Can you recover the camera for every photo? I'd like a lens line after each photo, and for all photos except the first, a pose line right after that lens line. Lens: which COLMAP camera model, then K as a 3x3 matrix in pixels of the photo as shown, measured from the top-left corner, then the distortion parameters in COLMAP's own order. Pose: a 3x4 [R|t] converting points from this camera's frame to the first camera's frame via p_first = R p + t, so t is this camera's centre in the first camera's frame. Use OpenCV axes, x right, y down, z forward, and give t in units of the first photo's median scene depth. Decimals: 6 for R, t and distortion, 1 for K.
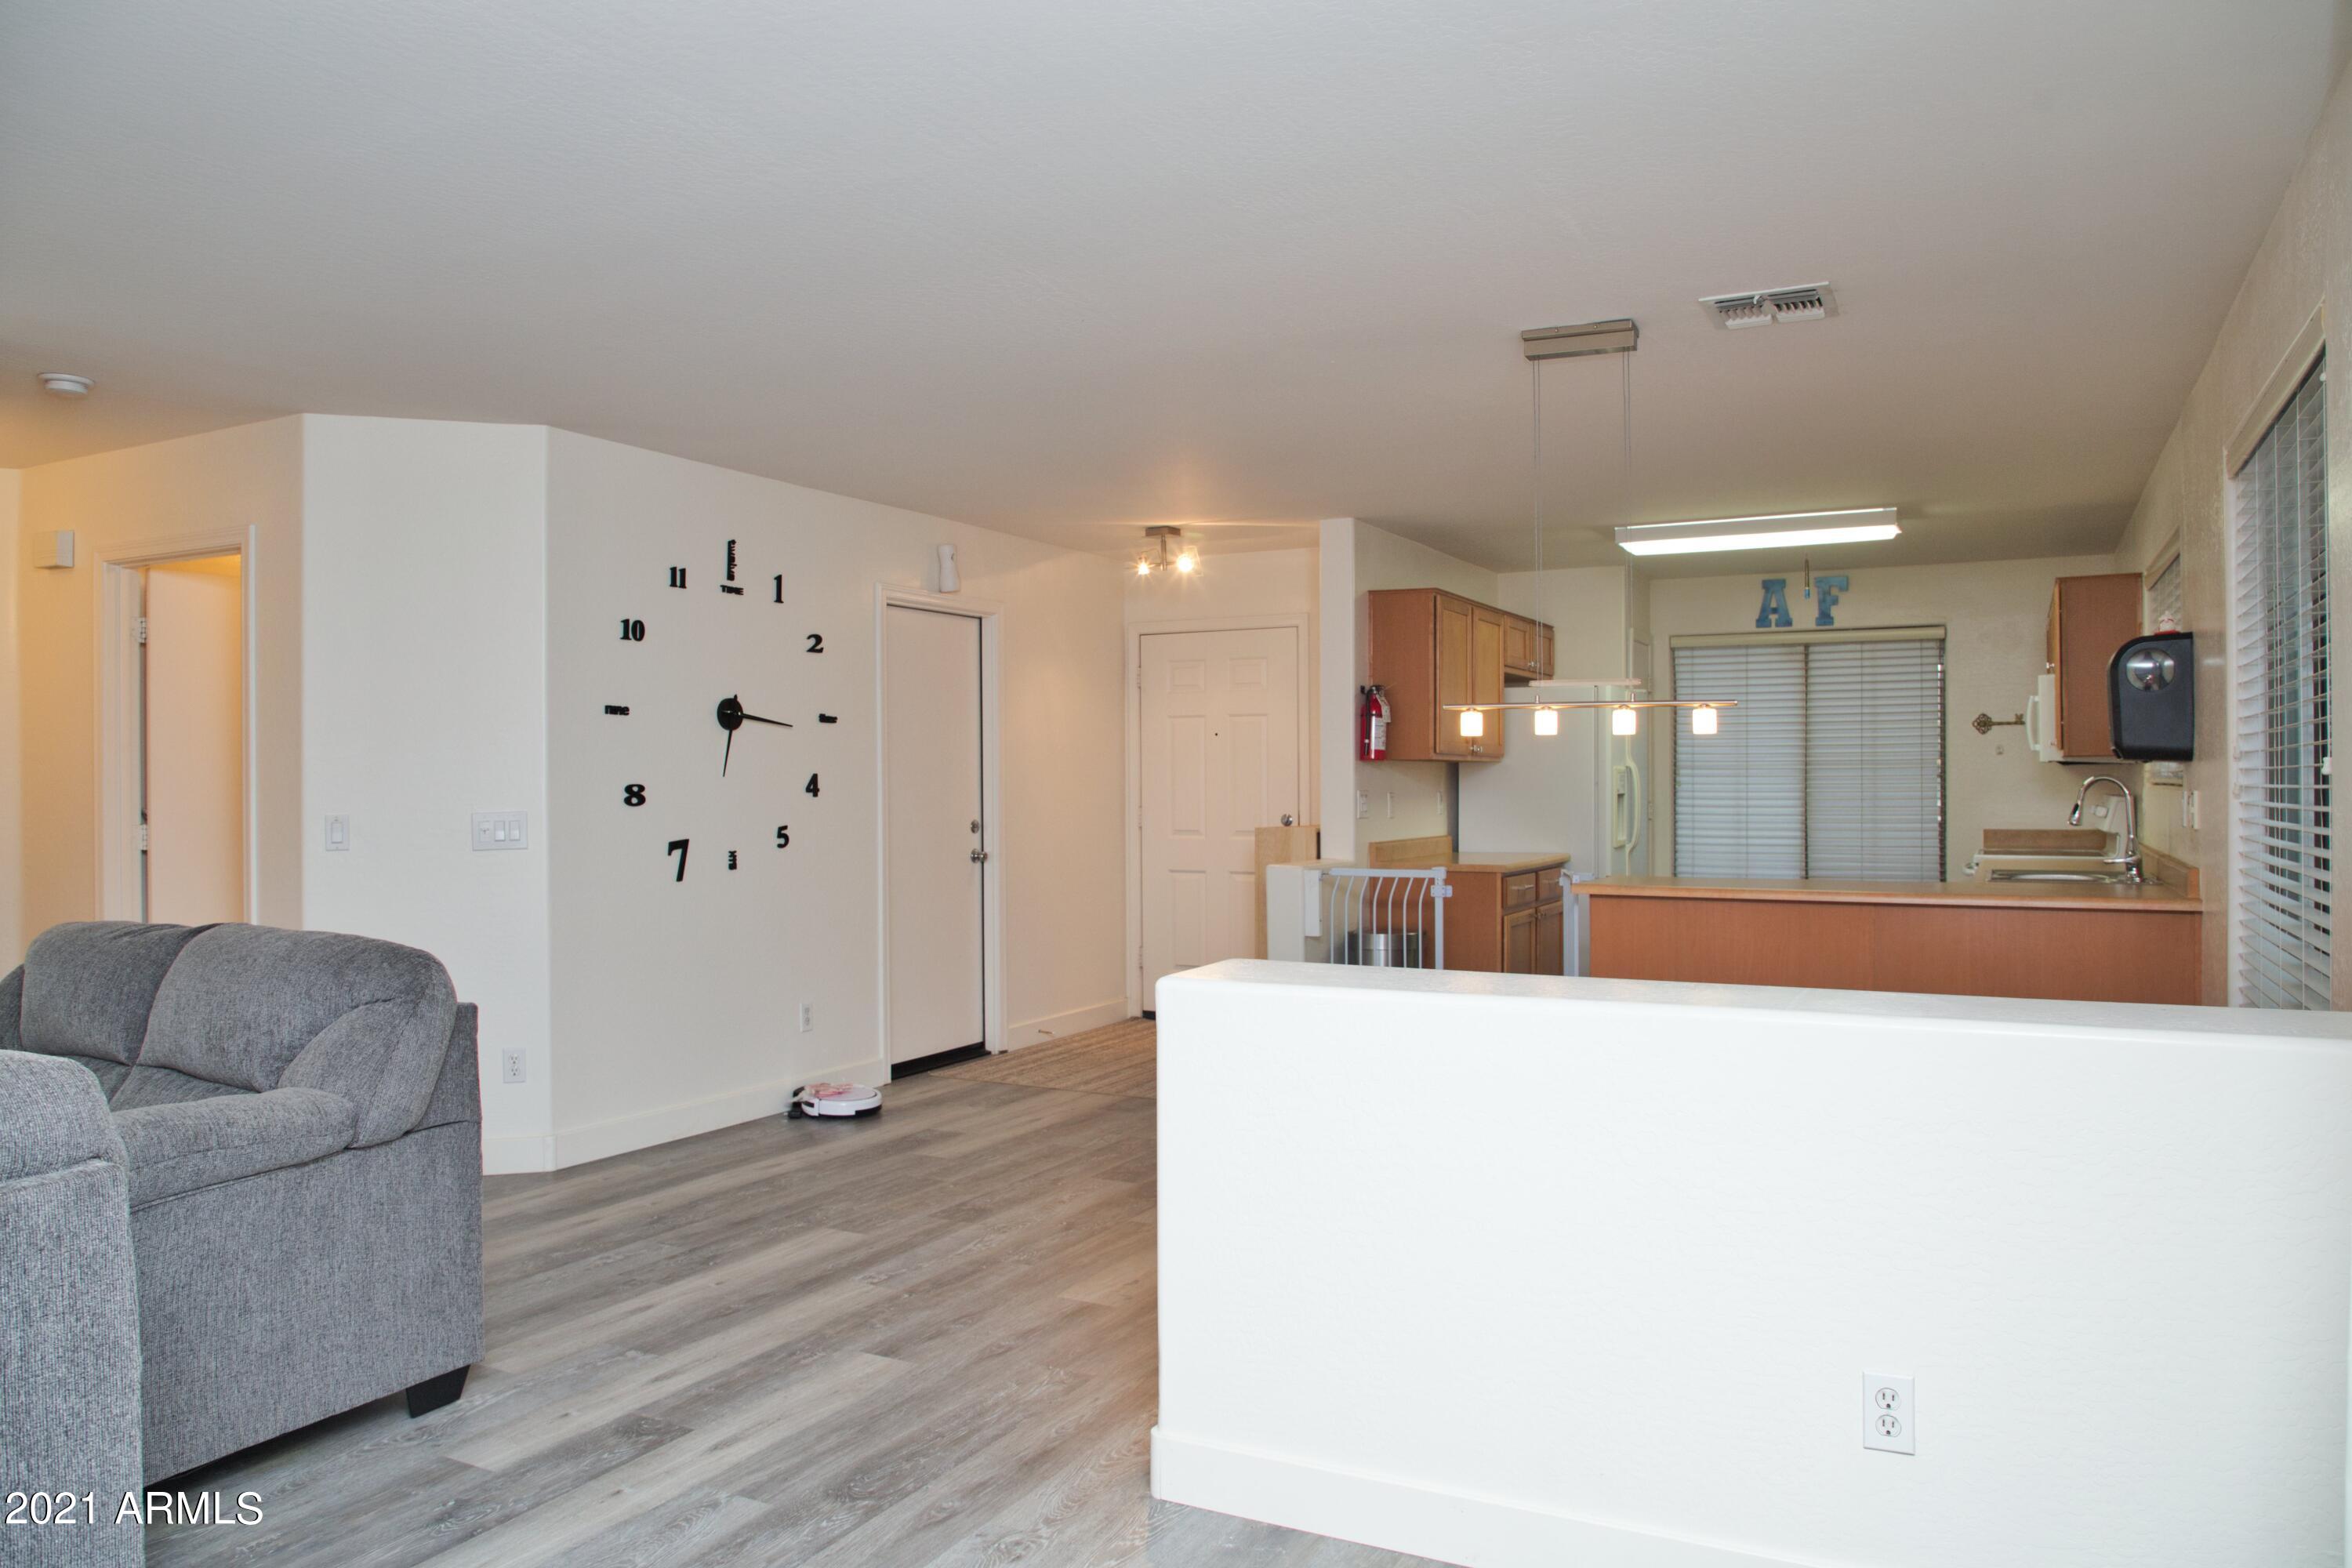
lens RADIAL K [[1606.1, 0, 1173.4], [0, 1606.1, 782.7], [0, 0, 1]] dist [-0.074342, 0.037571]
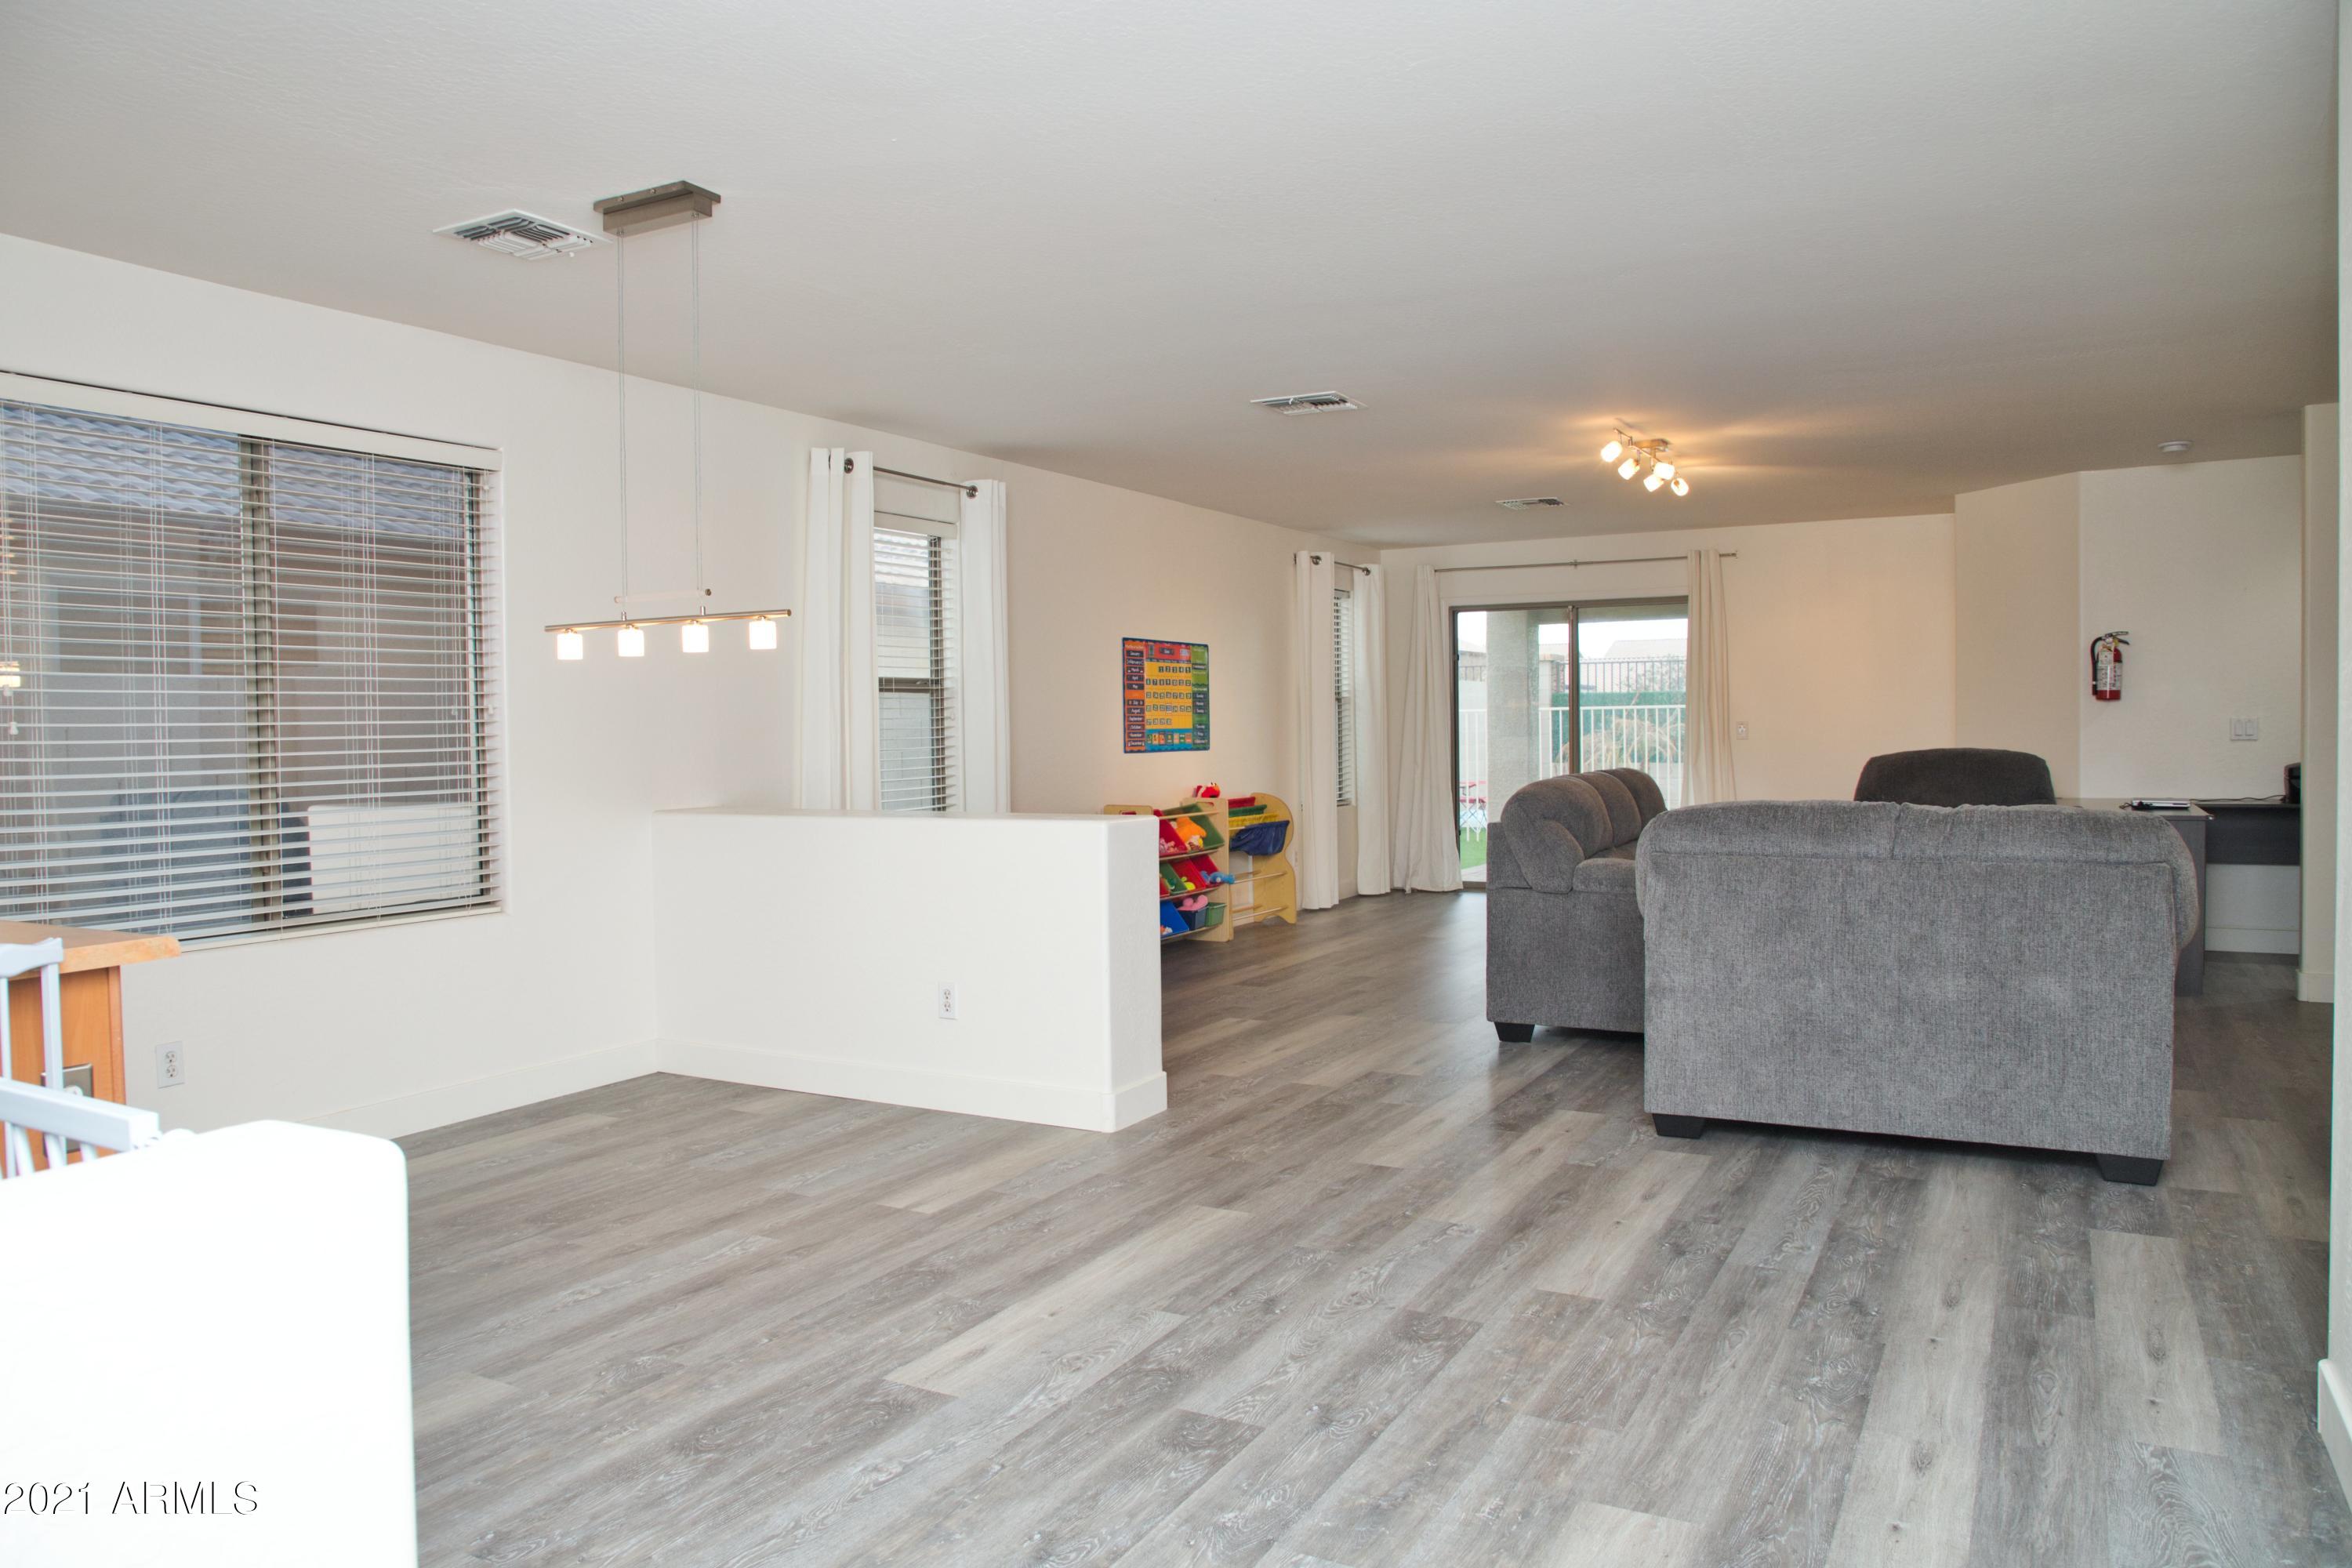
lens RADIAL K [[1606.1, 0, 1165.7], [0, 1606.1, 792.0], [0, 0, 1]] dist [-0.074342, 0.037571]
pose [[-0.999465, 0.017130, 0.027873, -0.030071], [0.018280, 0.998969, 0.041560, 0.009698], [-0.027133, 0.042048, -0.998747, 1.215516]]
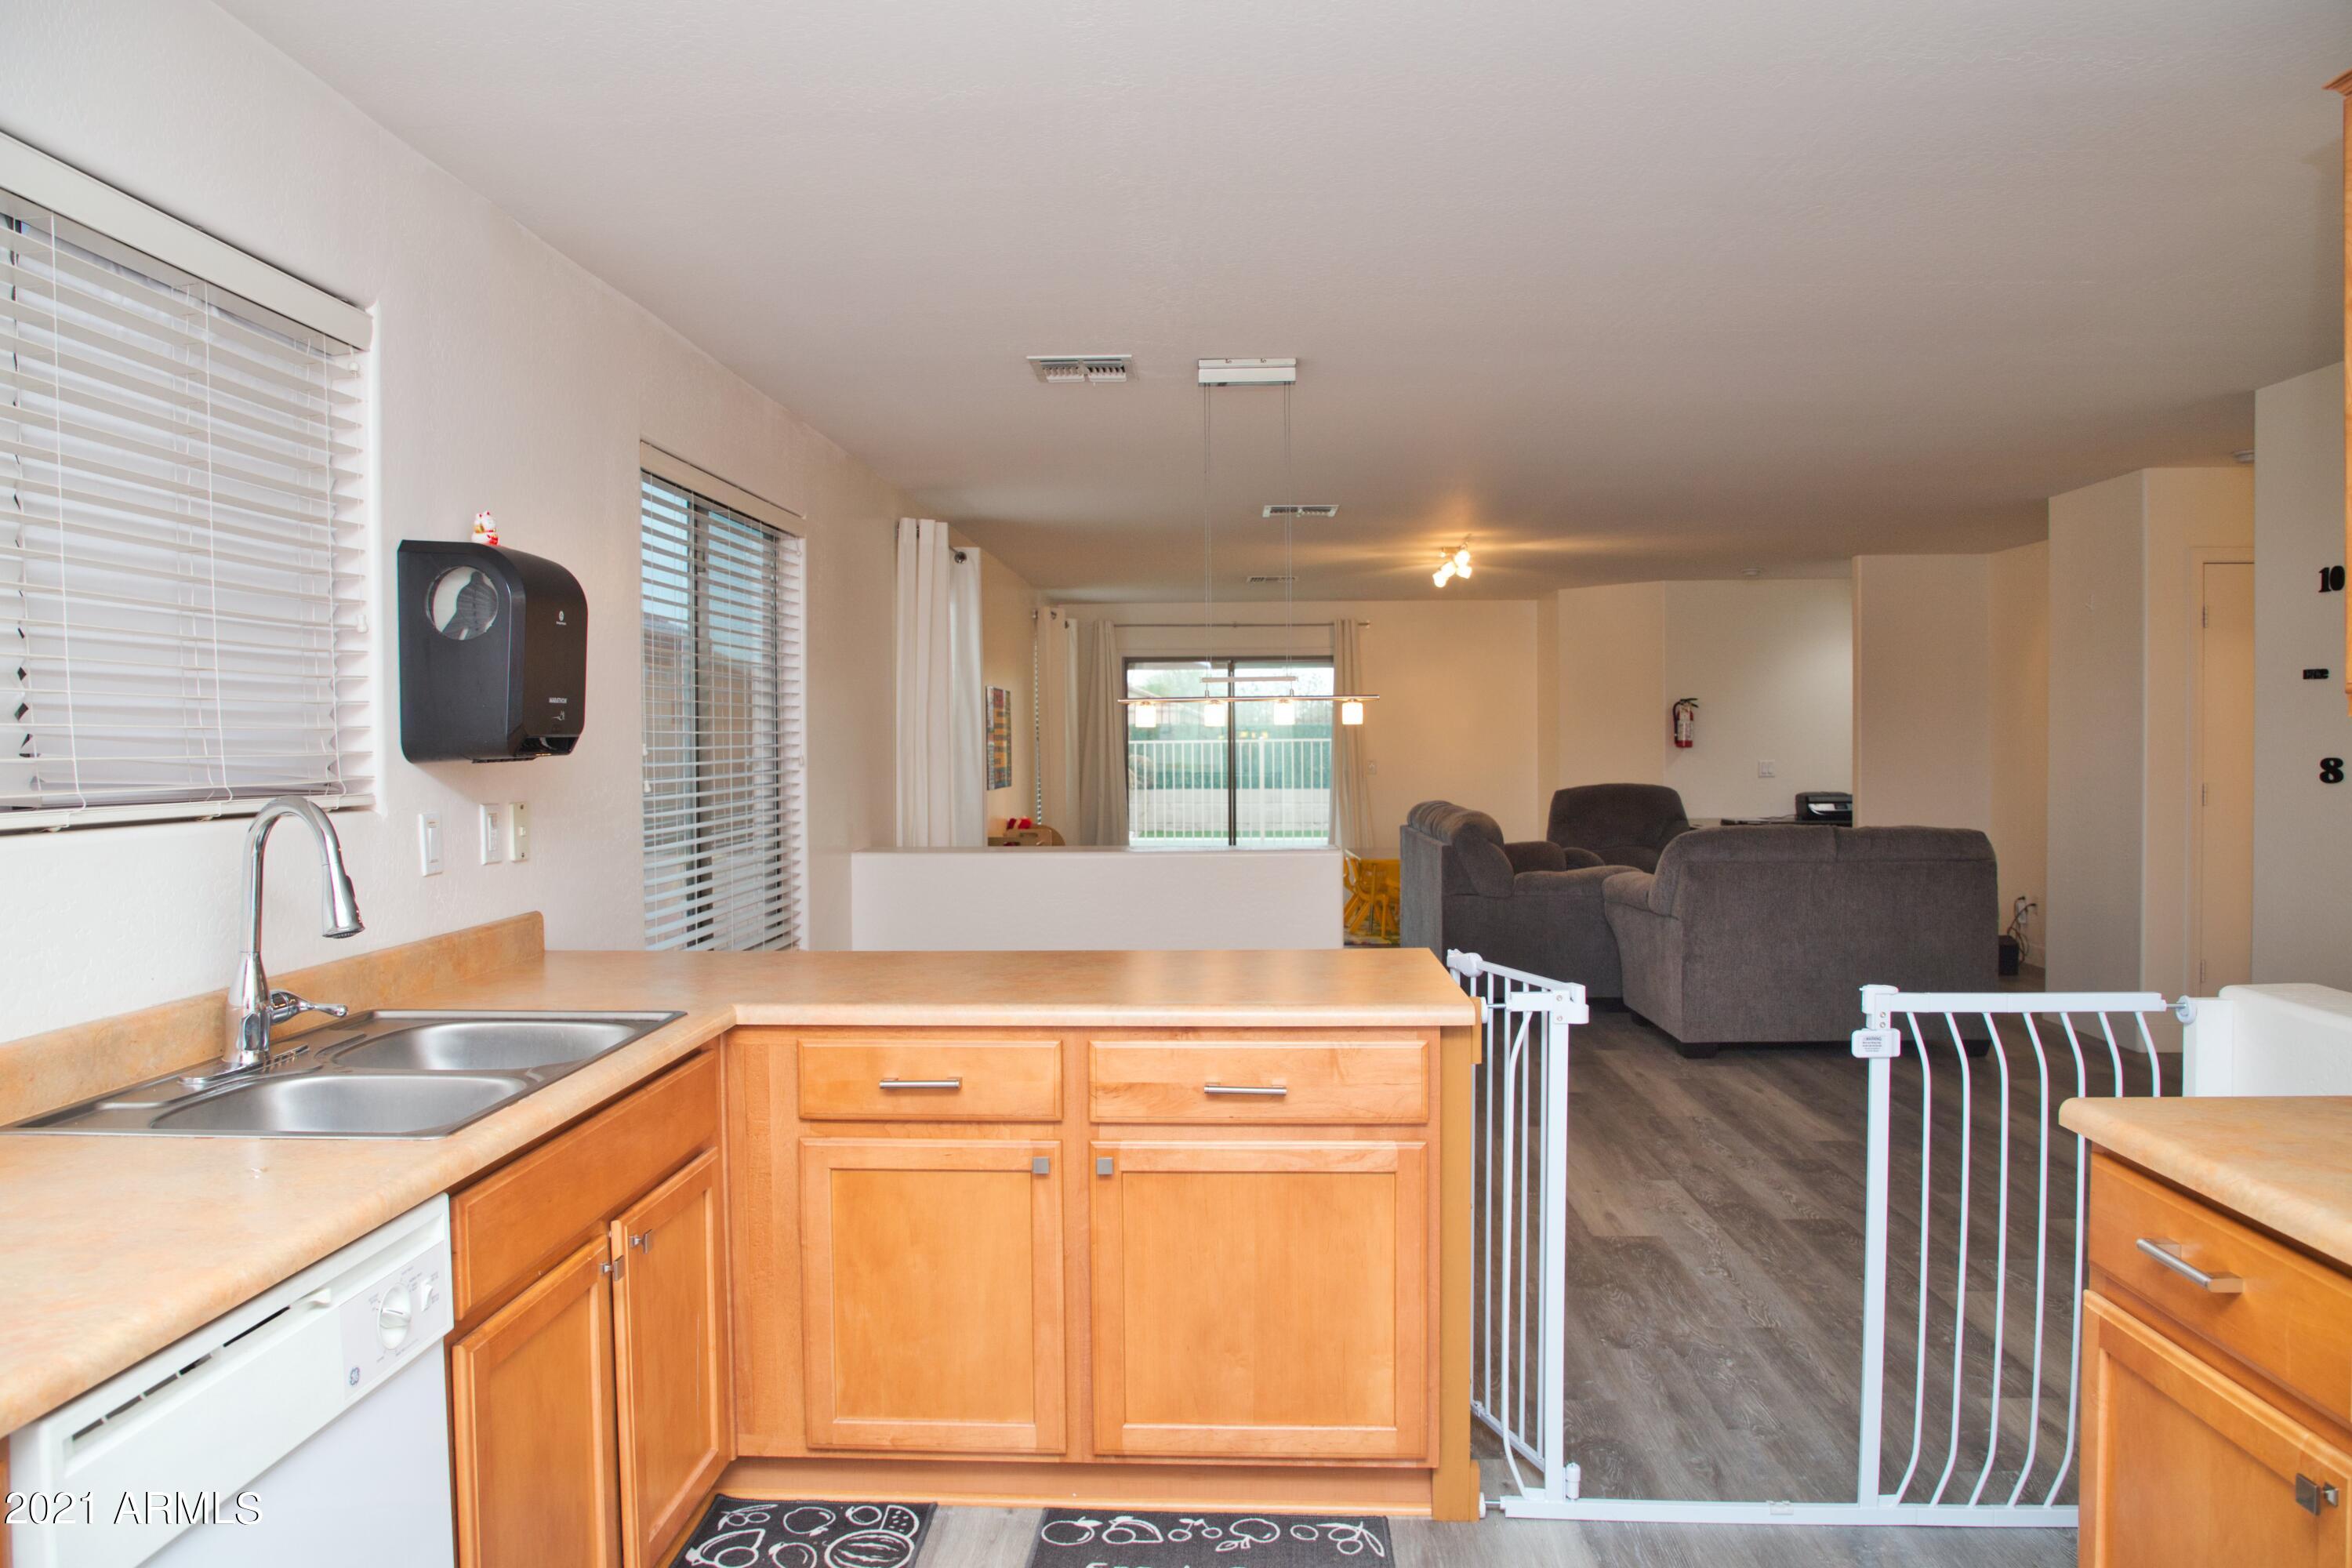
lens RADIAL K [[1606.1, 0, 1175.7], [0, 1606.1, 779.1], [0, 0, 1]] dist [-0.074342, 0.037571]
pose [[-0.904413, 0.021932, -0.426095, 0.507329], [0.011696, 0.999577, 0.026626, -0.015075], [0.426498, 0.019097, -0.904287, 1.291411]]
